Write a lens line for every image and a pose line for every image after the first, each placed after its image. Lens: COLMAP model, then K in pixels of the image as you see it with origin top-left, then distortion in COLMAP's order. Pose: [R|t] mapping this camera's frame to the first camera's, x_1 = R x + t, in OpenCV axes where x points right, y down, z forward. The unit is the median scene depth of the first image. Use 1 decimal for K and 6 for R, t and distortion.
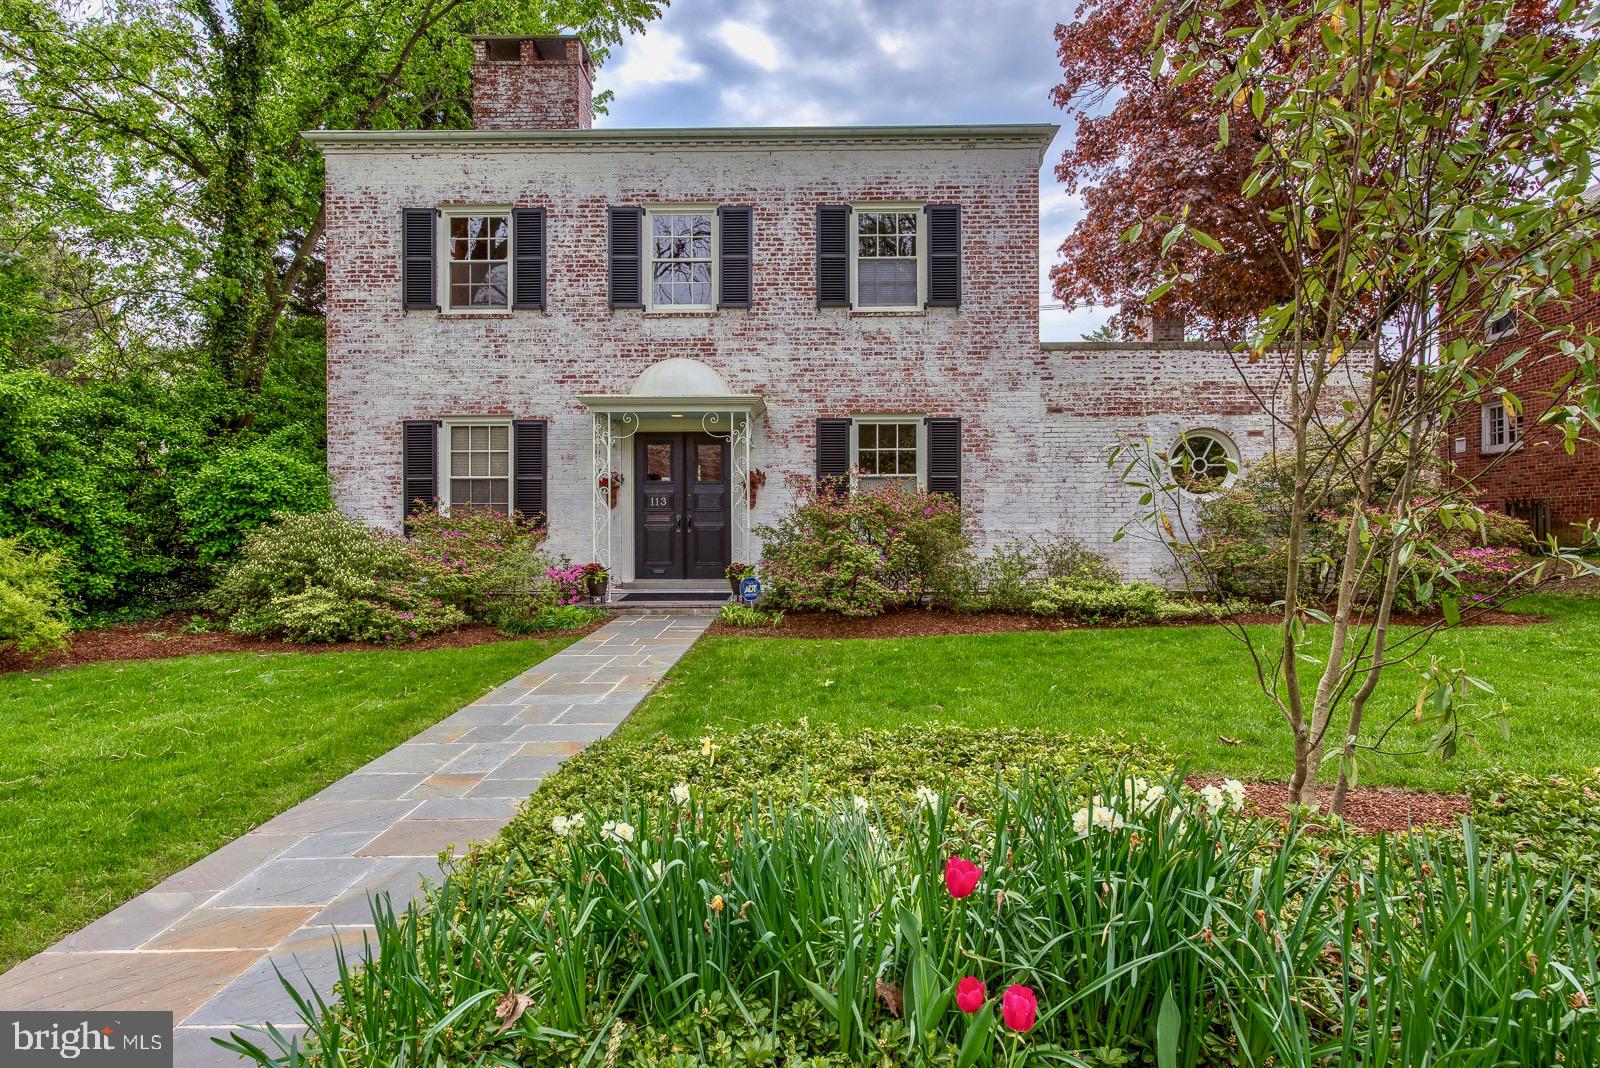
lens RADIAL K [[925.0, 0, 801.3], [0, 925.0, 527.4], [0, 0, 1]] dist [0.009062, 0.001929]
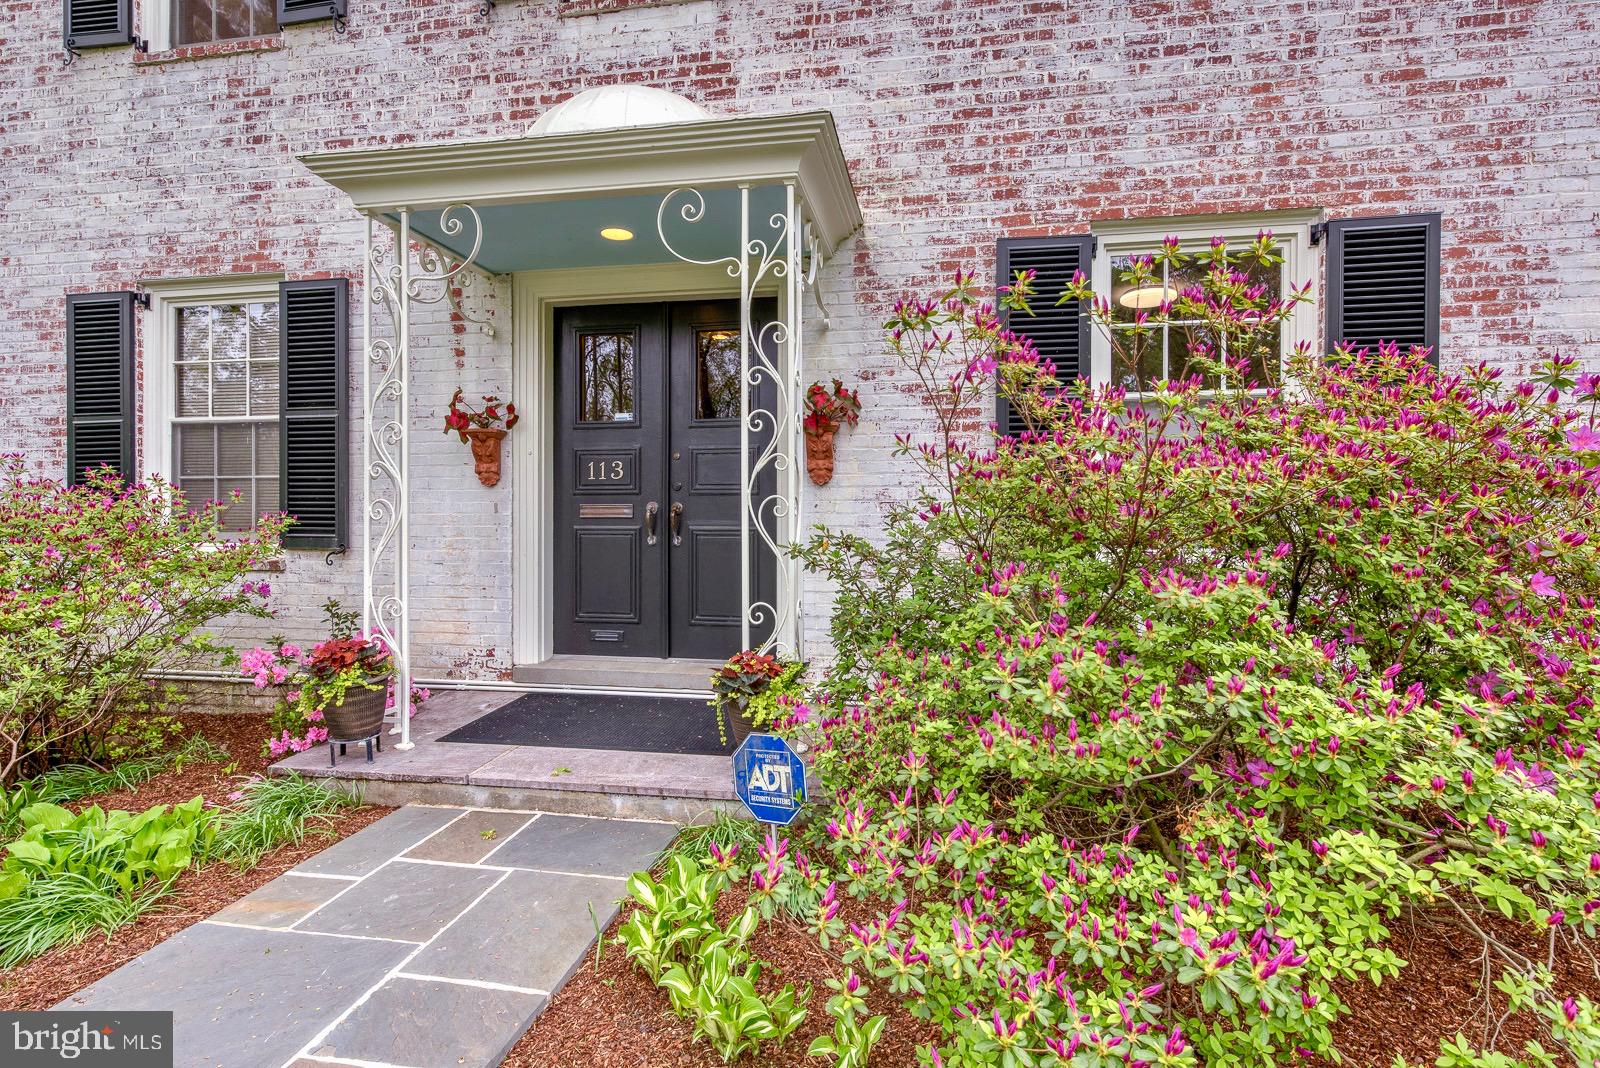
lens RADIAL K [[817.4, 0, 805.5], [0, 817.4, 521.0], [0, 0, 1]] dist [-0.004429, -0.000883]
pose [[0.987357, 0.004587, -0.158449, -0.007156], [-0.004785, 0.999988, -0.000863, -0.005484], [0.158443, 0.001611, 0.987367, 0.664508]]
